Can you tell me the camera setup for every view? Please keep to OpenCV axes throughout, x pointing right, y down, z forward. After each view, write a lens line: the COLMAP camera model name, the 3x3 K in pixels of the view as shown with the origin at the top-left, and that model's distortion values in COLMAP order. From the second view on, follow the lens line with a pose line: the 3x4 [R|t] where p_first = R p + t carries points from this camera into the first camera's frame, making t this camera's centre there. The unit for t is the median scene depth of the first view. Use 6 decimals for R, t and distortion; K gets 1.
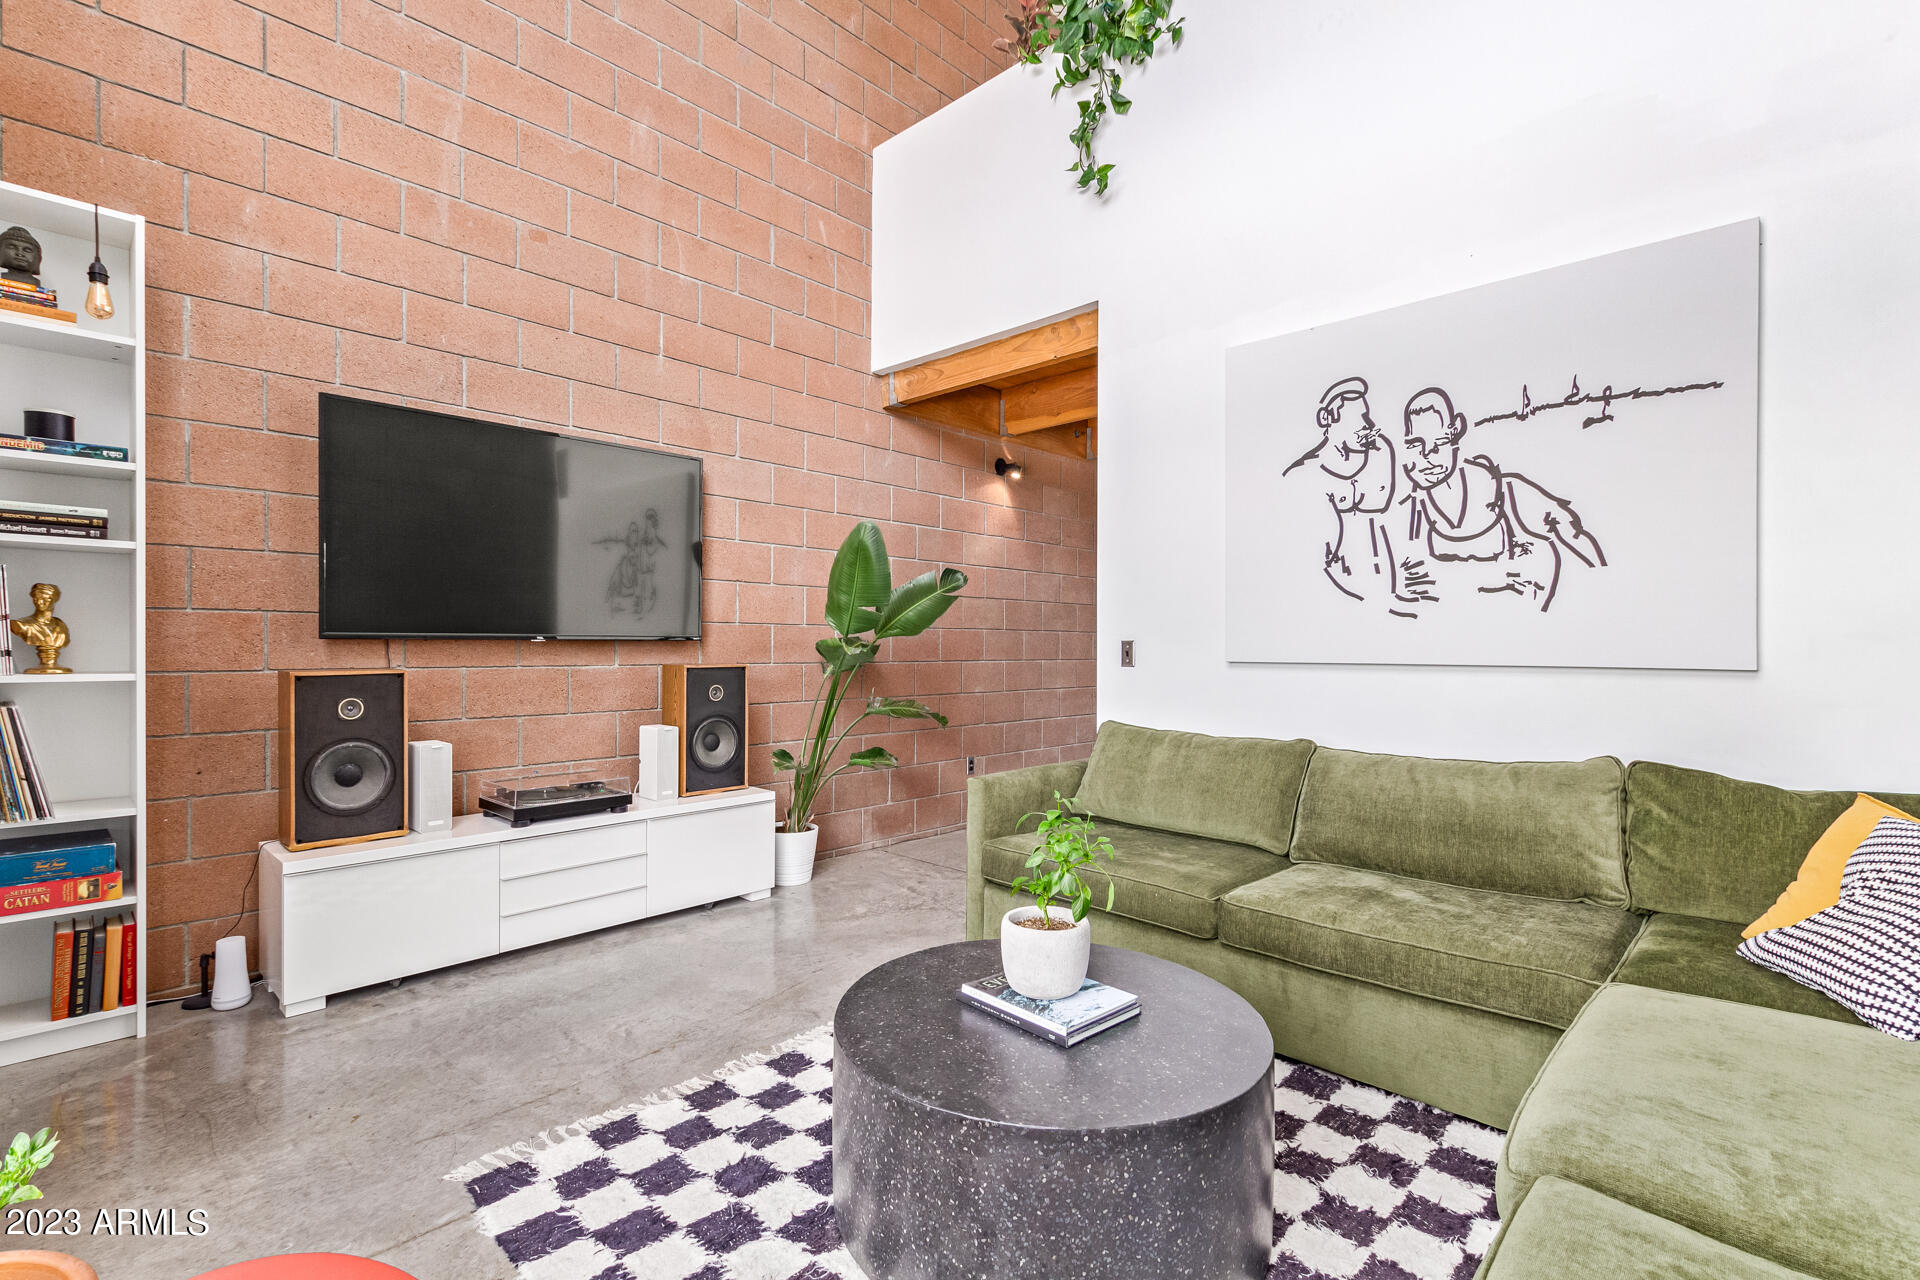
lens RADIAL K [[887.9, 0, 959.8], [0, 887.9, 650.5], [0, 0, 1]] dist [0.021536, -0.001617]
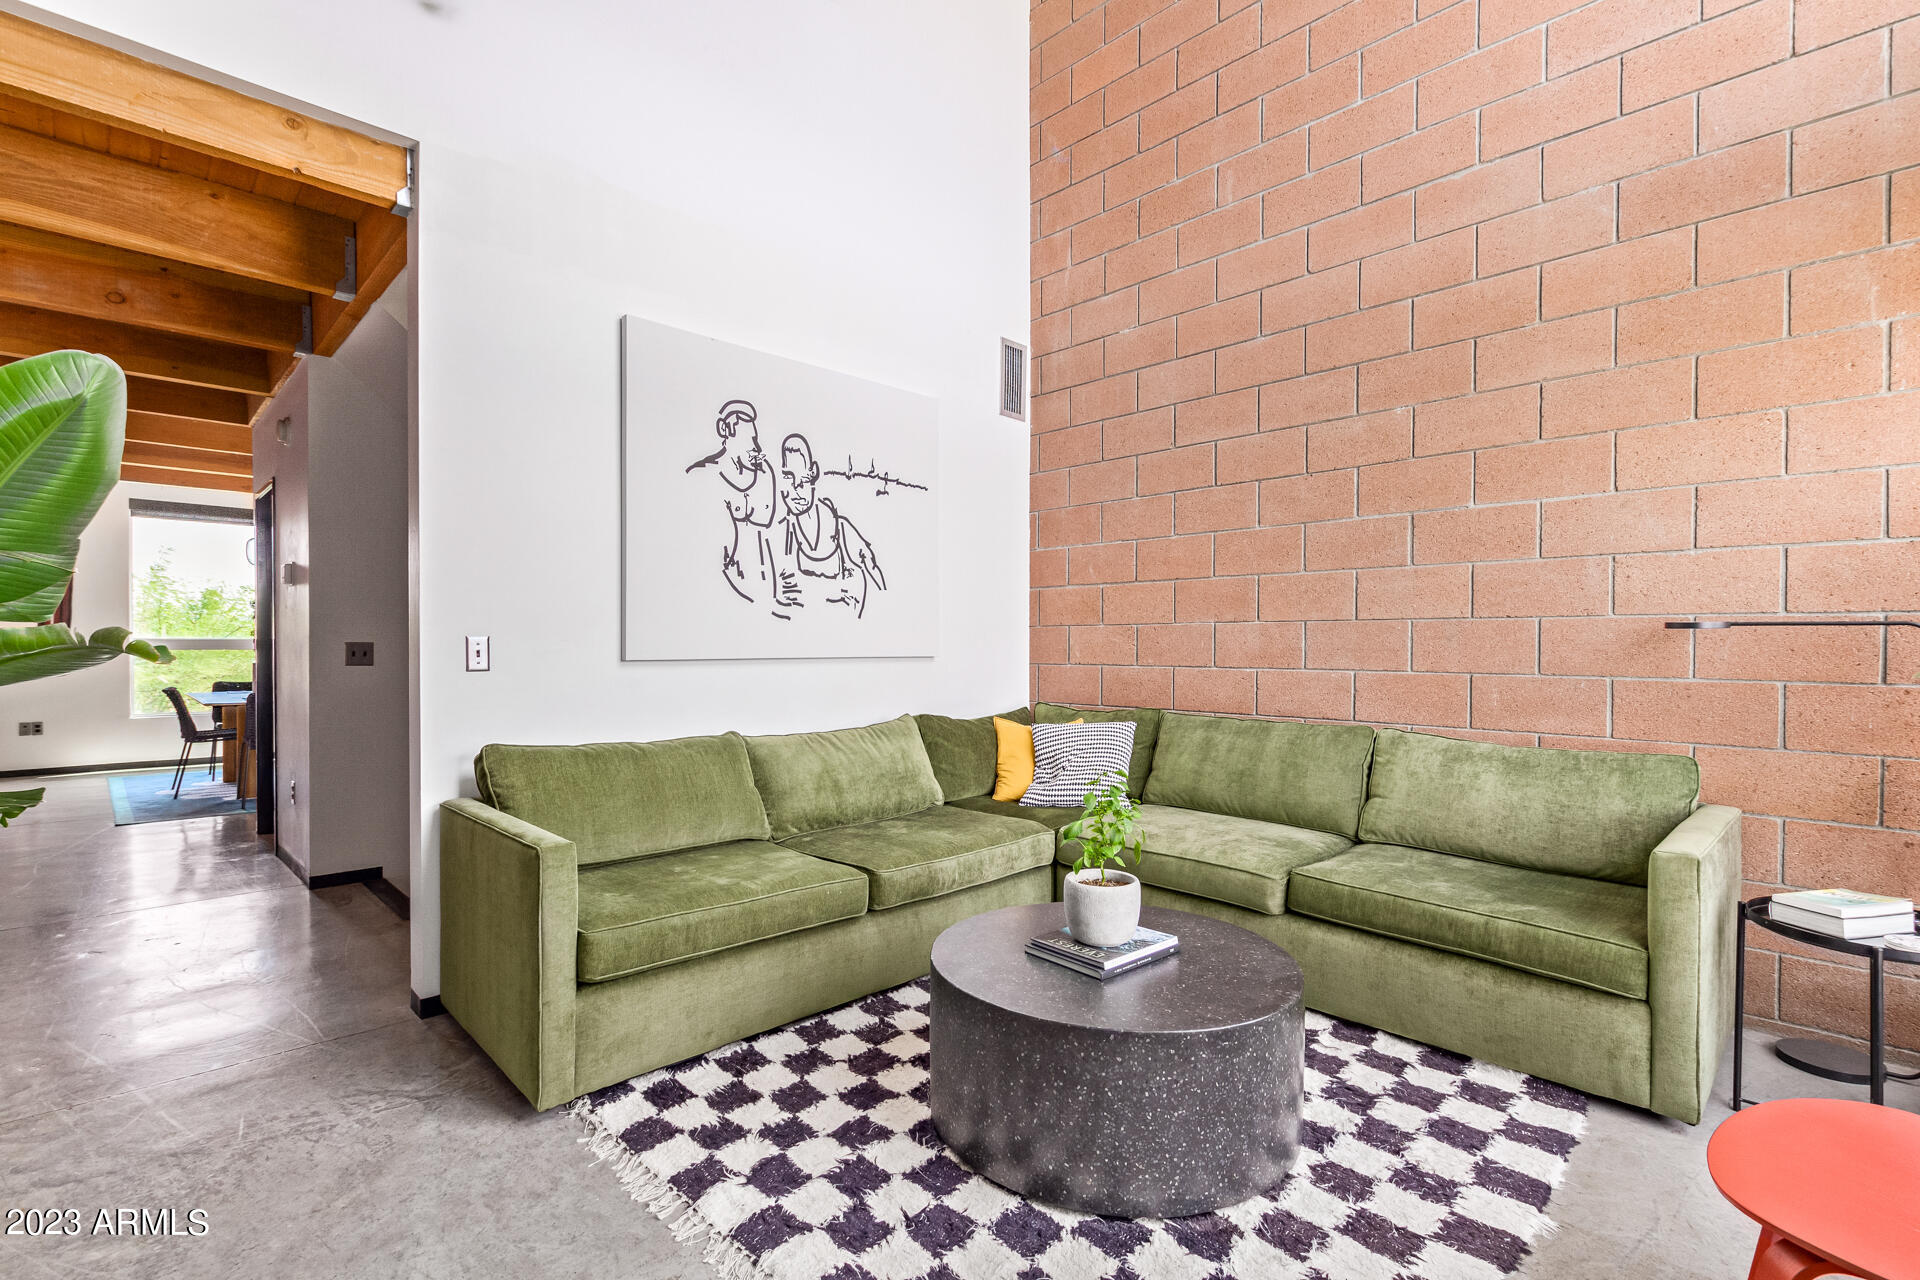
lens RADIAL K [[887.9, 0, 957.0], [0, 887.9, 642.8], [0, 0, 1]] dist [0.021536, -0.001617]
pose [[0.040710, -0.002861, 0.999167, -0.688461], [0.001618, 0.999995, 0.002797, -0.008356], [-0.999170, 0.001503, 0.040714, 0.727115]]
